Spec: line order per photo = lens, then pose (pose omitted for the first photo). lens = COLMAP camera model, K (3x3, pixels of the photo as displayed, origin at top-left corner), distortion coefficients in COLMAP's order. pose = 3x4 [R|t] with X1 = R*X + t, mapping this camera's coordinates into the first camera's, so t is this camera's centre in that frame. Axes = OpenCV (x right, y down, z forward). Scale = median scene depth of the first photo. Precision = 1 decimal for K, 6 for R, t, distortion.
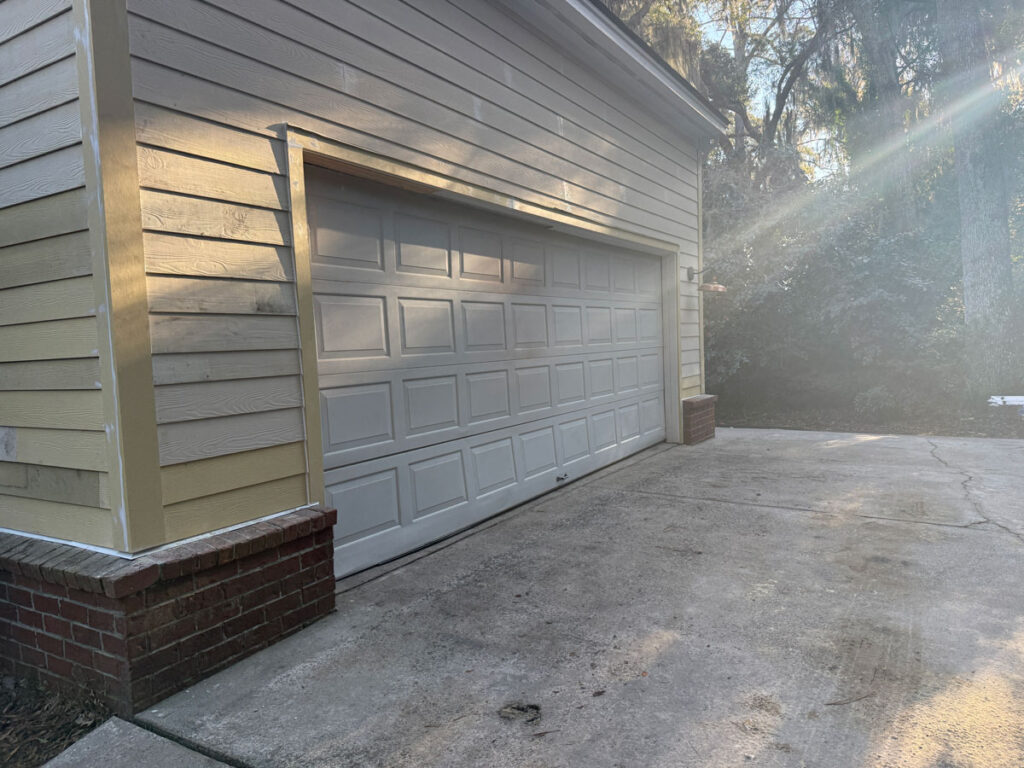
lens RADIAL K [[716.4, 0, 512.0], [0, 716.4, 384.0], [0, 0, 1]] dist [0.000017, -0.000858]
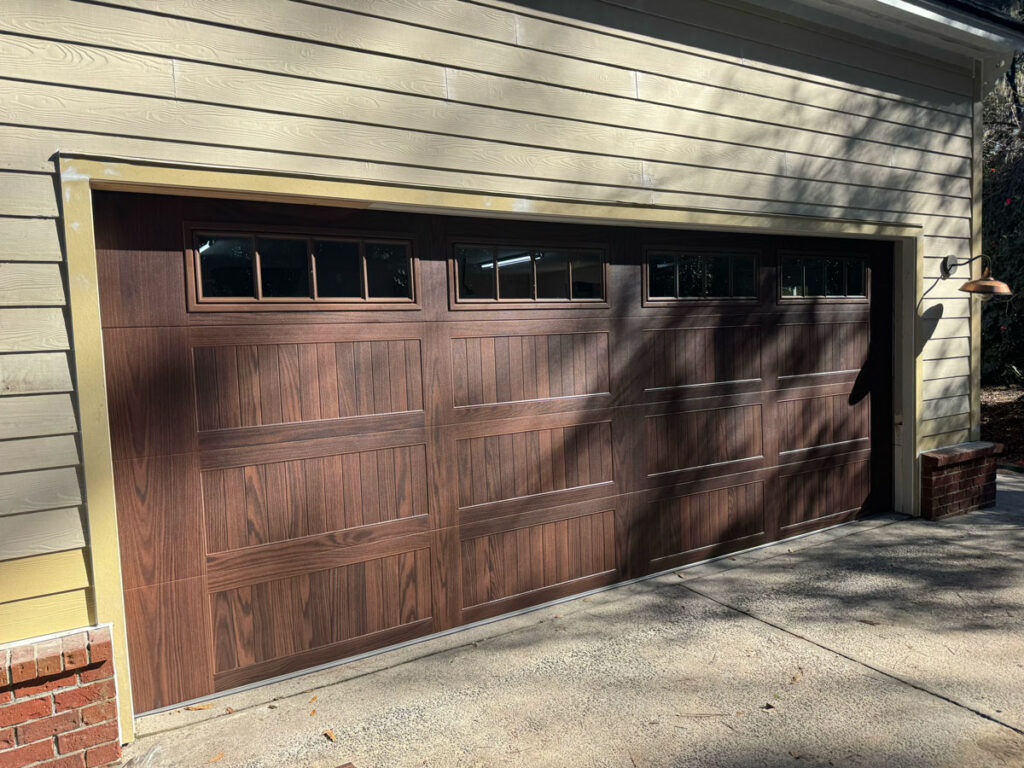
lens RADIAL K [[674.4, 0, 512.0], [0, 674.4, 384.0], [0, 0, 1]] dist [-0.005785, -0.002770]
pose [[0.872919, 0.029075, -0.486999, 0.419566], [-0.015822, 0.999385, 0.031307, -0.116176], [0.487609, -0.019623, 0.872841, 0.496966]]
